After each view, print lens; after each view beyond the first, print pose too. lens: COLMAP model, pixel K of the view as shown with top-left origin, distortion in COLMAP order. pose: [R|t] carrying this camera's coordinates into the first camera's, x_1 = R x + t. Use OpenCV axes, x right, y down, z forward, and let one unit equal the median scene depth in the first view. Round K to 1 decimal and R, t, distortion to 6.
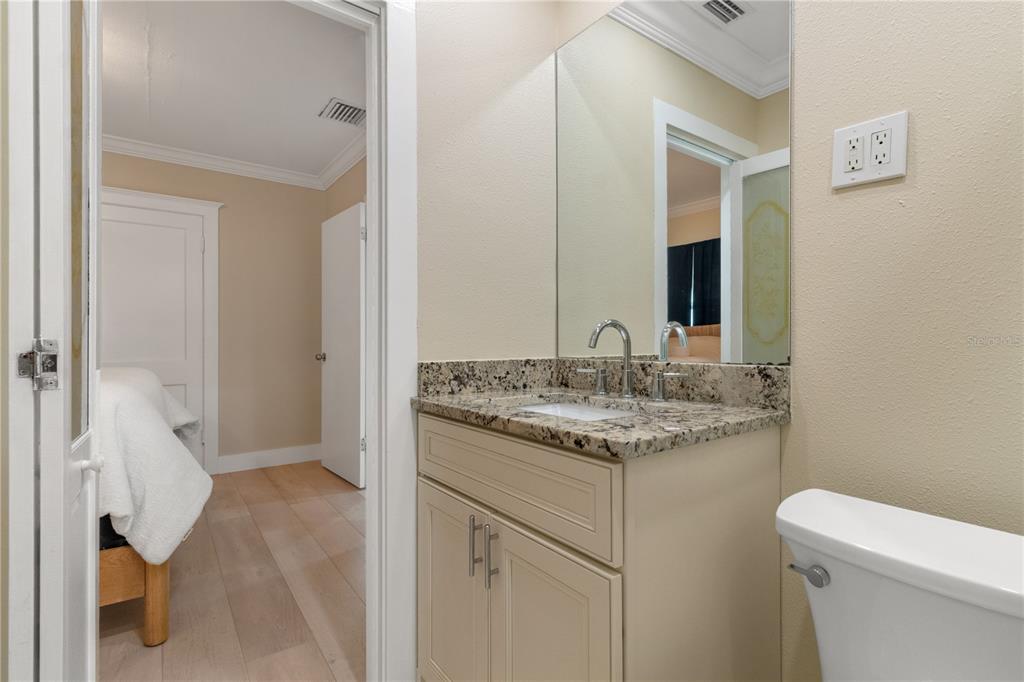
lens RADIAL K [[479.7, 0, 512.0], [0, 479.7, 341.0], [0, 0, 1]] dist [-0.000550, 0.000085]
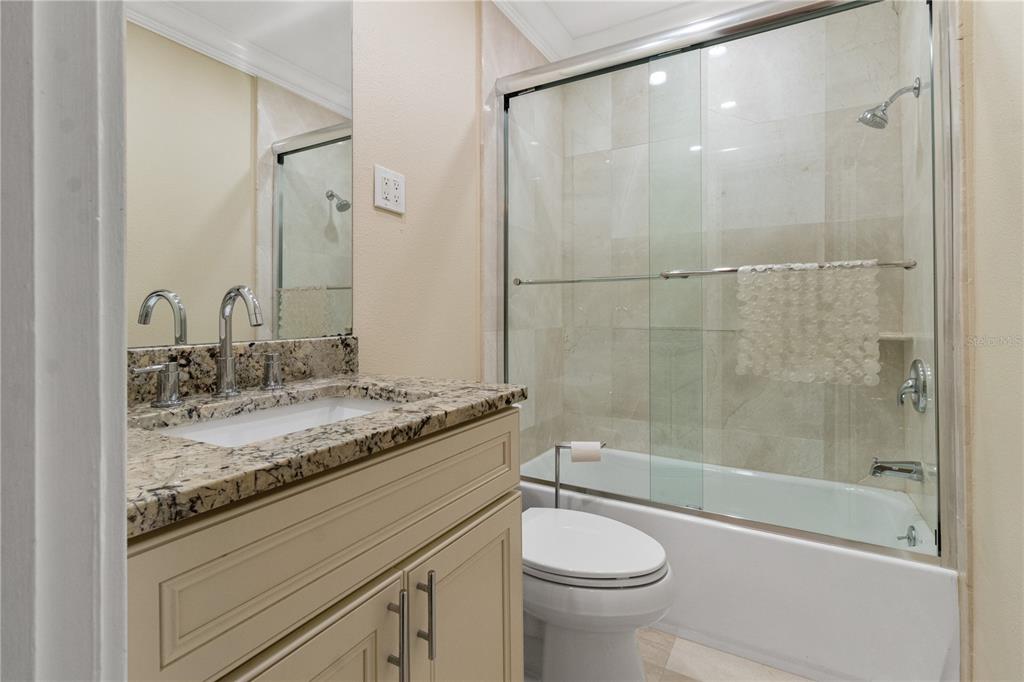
lens RADIAL K [[488.4, 0, 515.1], [0, 488.4, 310.9], [0, 0, 1]] dist [0.000197, 0.000023]
pose [[-0.407126, 0.005648, 0.913355, -0.726134], [0.006182, 0.999975, -0.003428, -0.003892], [-0.913351, 0.004250, -0.407151, 1.105176]]
